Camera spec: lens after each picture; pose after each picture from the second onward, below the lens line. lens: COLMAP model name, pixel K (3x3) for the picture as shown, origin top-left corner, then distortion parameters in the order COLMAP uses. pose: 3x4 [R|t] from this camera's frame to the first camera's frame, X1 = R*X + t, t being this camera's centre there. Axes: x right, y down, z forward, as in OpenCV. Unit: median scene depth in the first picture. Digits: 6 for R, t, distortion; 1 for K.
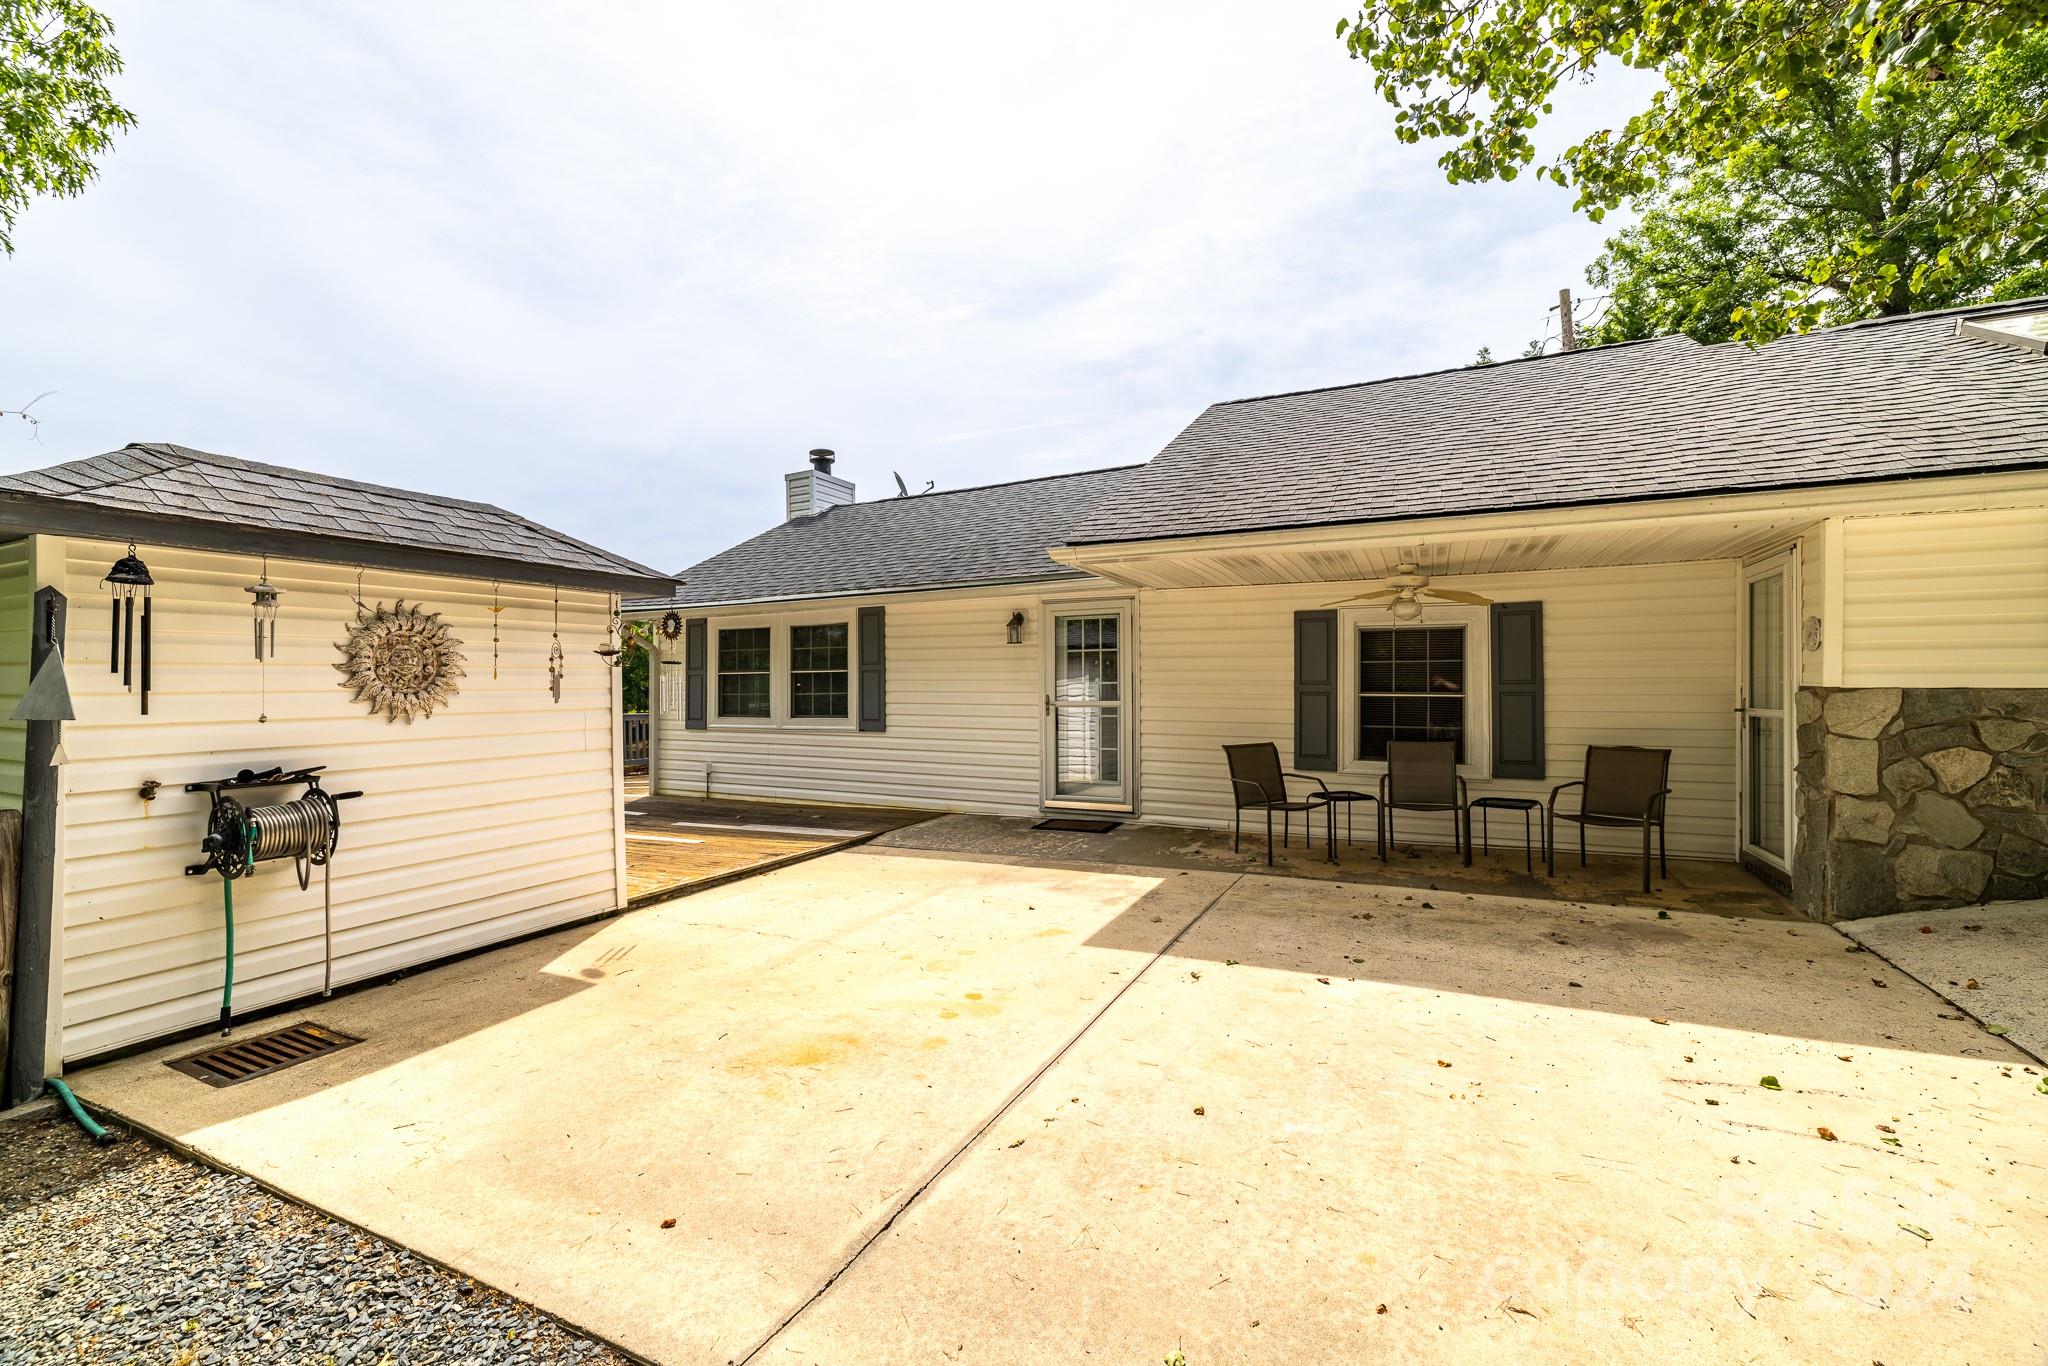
lens RADIAL K [[858.0, 0, 1018.3], [0, 858.0, 682.1], [0, 0, 1]] dist [0.001089, 0.000952]
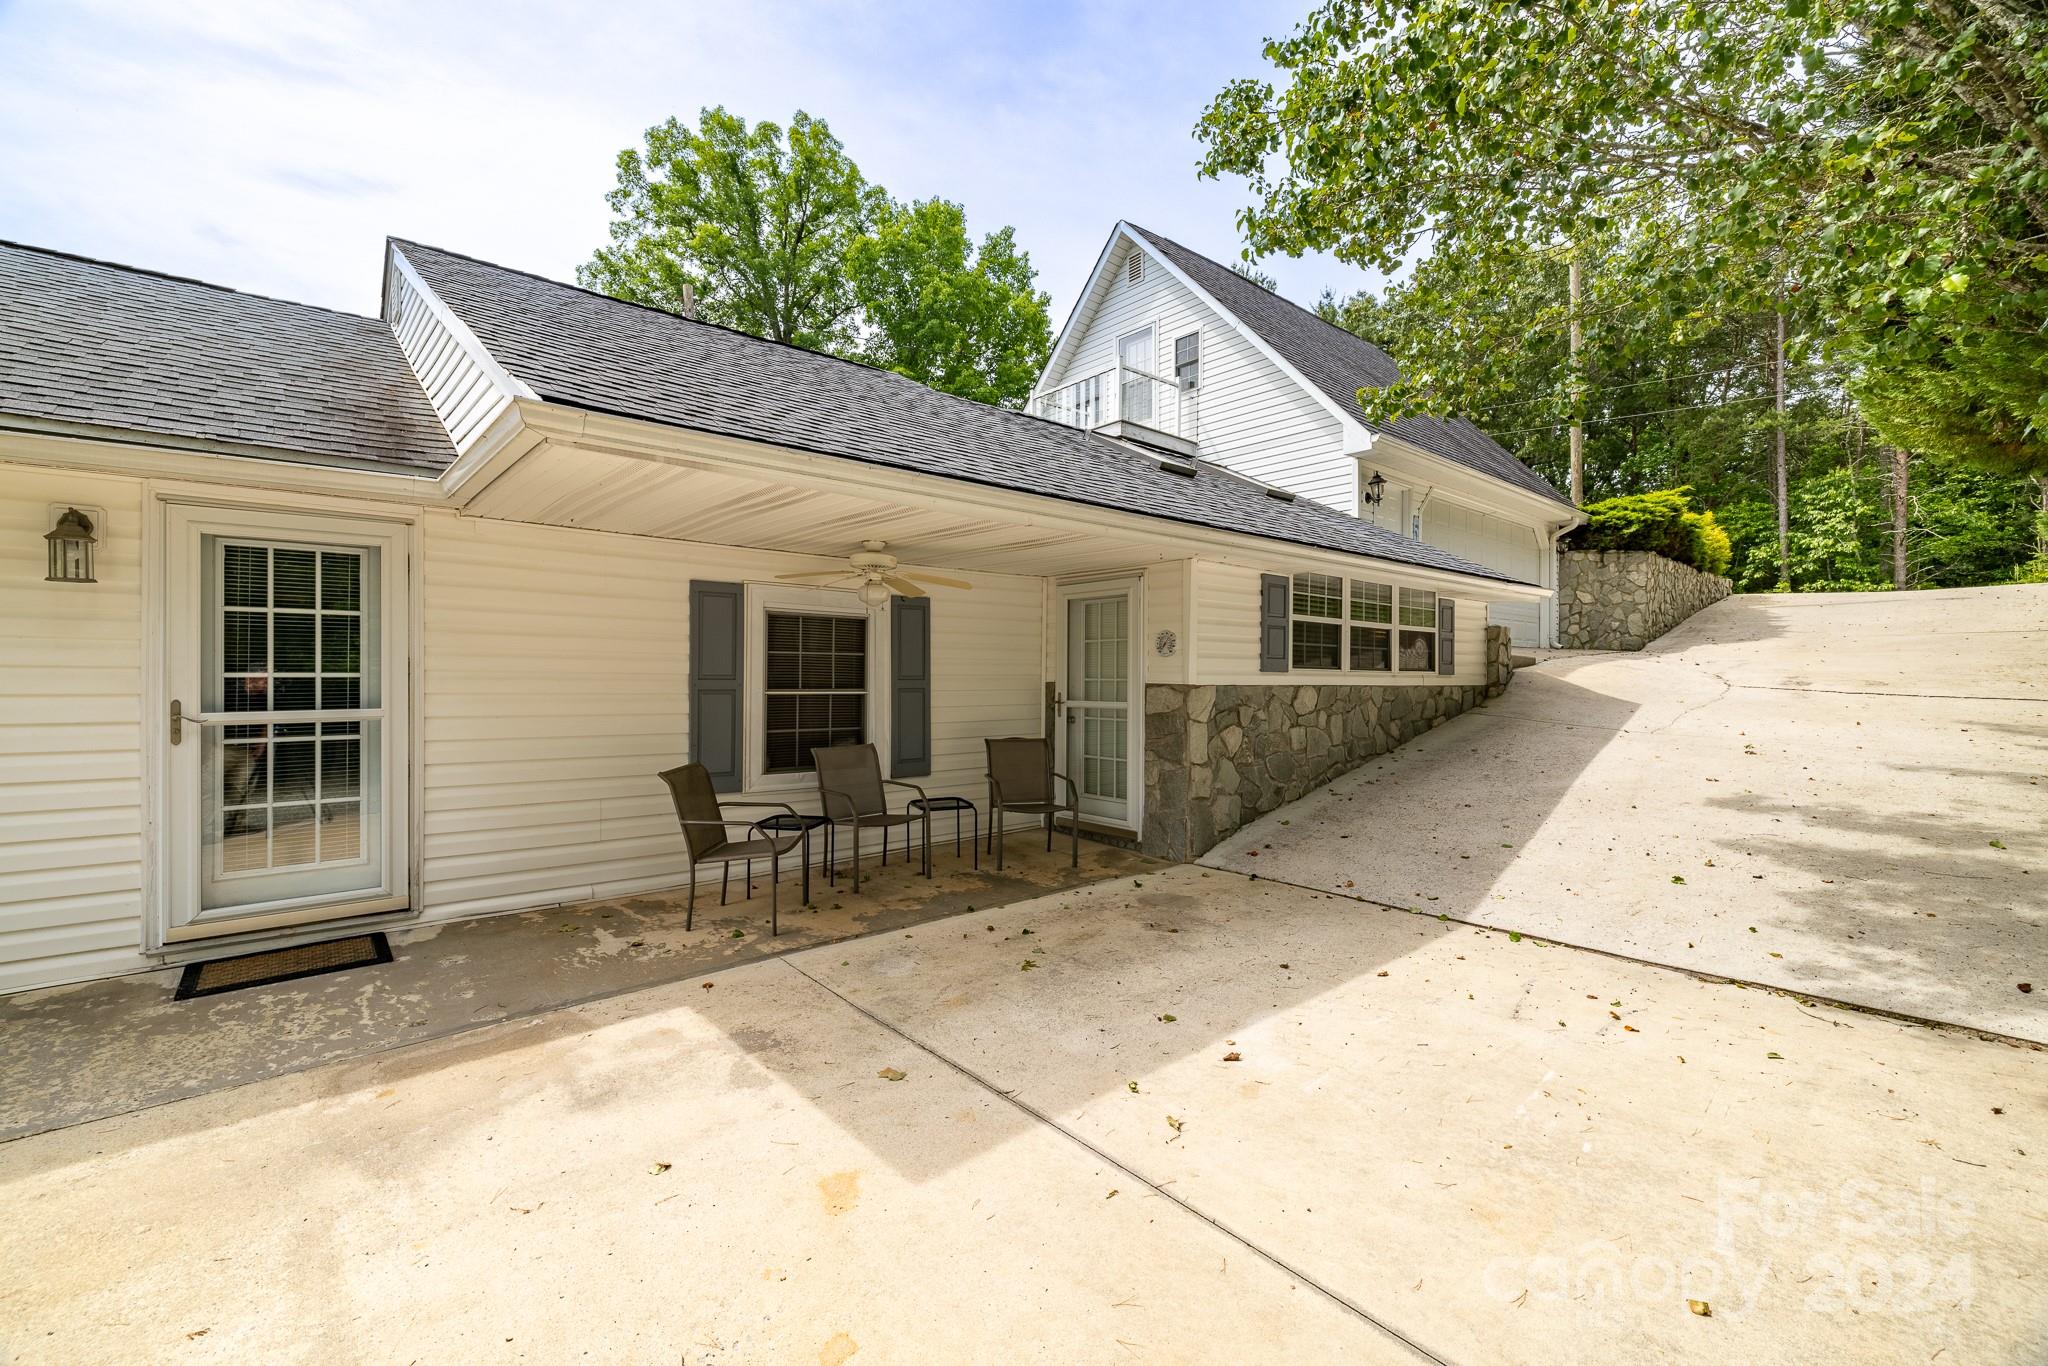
lens RADIAL K [[858.0, 0, 1012.7], [0, 858.0, 669.2], [0, 0, 1]] dist [0.001089, 0.000952]
pose [[0.396585, 0.012076, 0.917919, -0.328516], [-0.009591, 0.999913, -0.009011, -0.002850], [-0.917948, -0.005230, 0.396666, 0.622735]]
